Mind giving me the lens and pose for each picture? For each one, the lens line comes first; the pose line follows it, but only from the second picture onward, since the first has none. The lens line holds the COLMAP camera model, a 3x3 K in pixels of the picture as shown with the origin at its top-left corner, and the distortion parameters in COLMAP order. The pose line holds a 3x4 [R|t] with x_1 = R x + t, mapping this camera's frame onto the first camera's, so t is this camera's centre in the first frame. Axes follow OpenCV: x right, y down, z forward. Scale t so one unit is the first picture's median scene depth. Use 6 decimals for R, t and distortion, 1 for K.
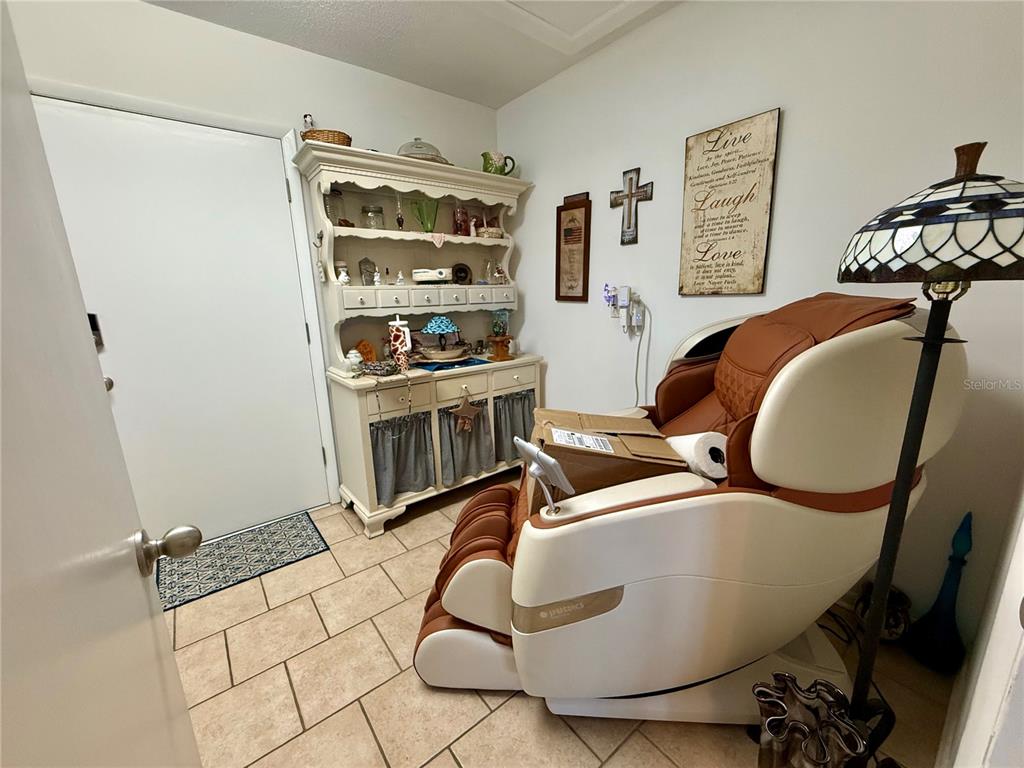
lens RADIAL K [[408.6, 0, 511.2], [0, 408.6, 389.6], [0, 0, 1]] dist [-0.000474, 0.000227]
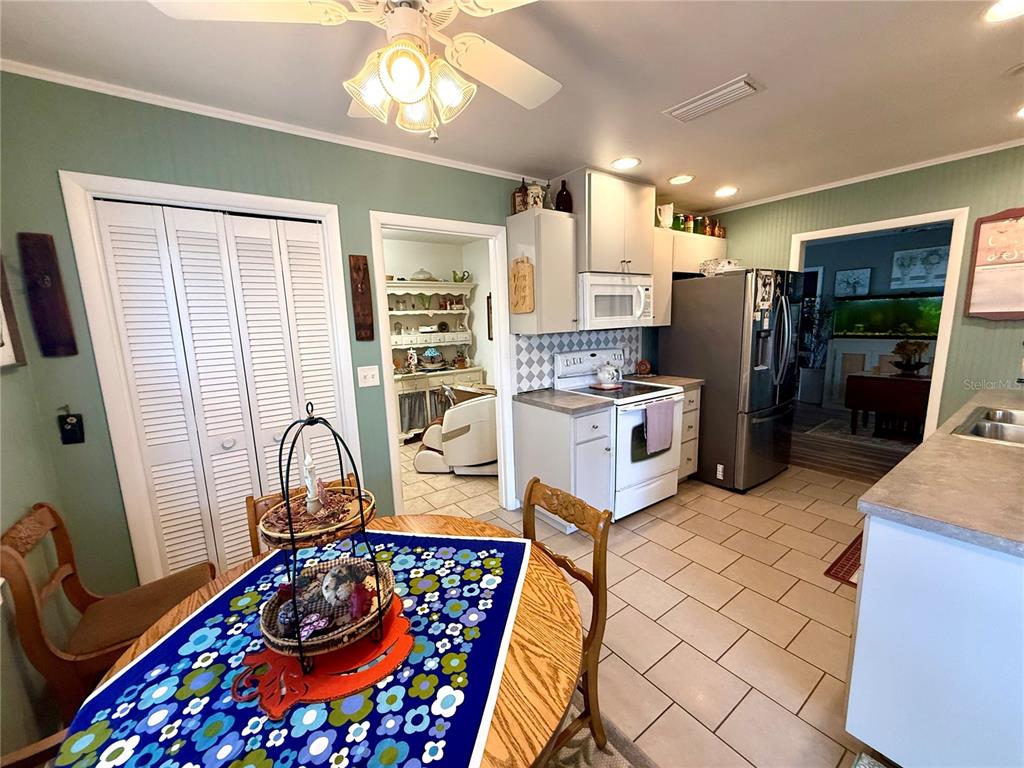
lens RADIAL K [[408.6, 0, 510.3], [0, 408.6, 384.6], [0, 0, 1]] dist [-0.000474, 0.000227]
pose [[0.999010, -0.006664, -0.043988, 0.322882], [0.003133, 0.996800, -0.079876, 0.178234], [0.044380, 0.079659, 0.995834, -1.068491]]
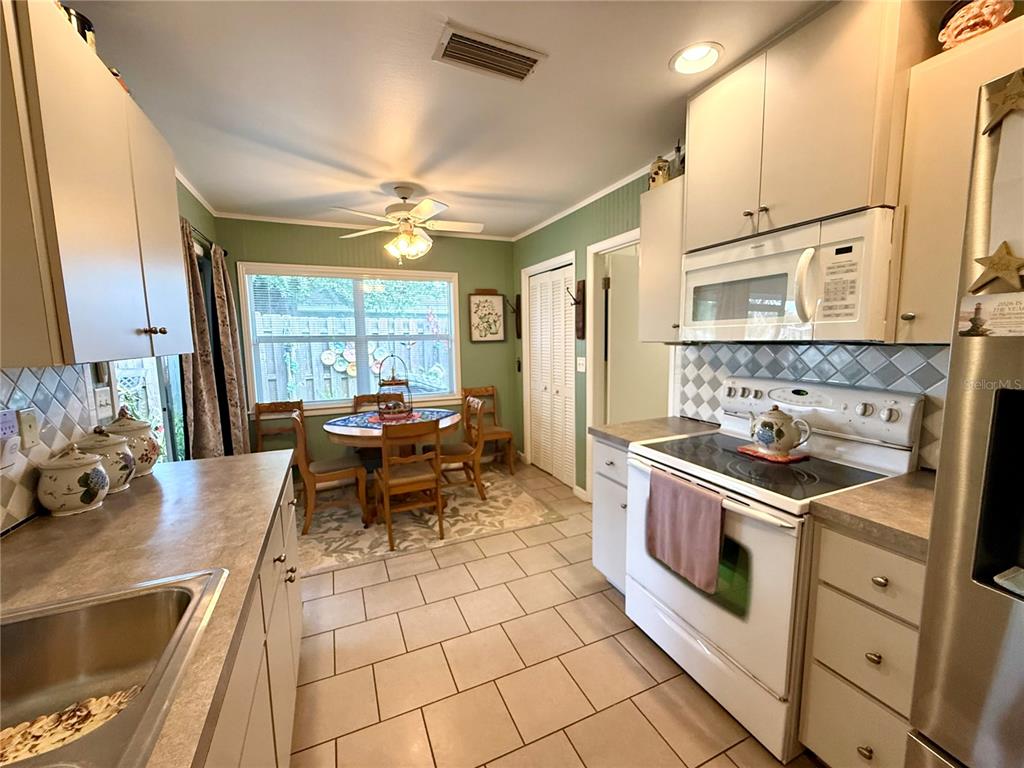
lens RADIAL K [[408.6, 0, 512.8], [0, 408.6, 385.0], [0, 0, 1]] dist [-0.000474, 0.000227]
pose [[-0.246544, 0.136921, -0.959411, 2.325809], [-0.211571, 0.958487, 0.191157, -0.313333], [0.945756, 0.250112, -0.207340, 0.986935]]
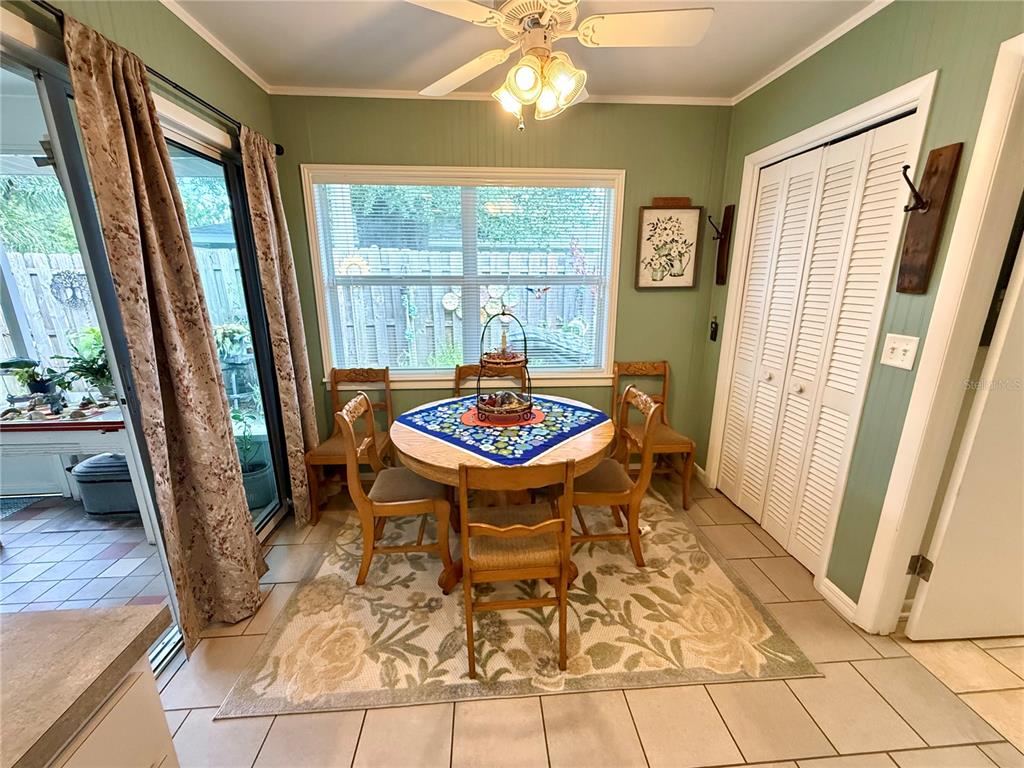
lens RADIAL K [[408.6, 0, 510.4], [0, 408.6, 384.2], [0, 0, 1]] dist [-0.000474, 0.000227]
pose [[-0.563951, 0.230547, -0.792974, 1.220067], [-0.183778, 0.901122, 0.392690, -0.194009], [0.805099, 0.367189, -0.465819, 0.487404]]
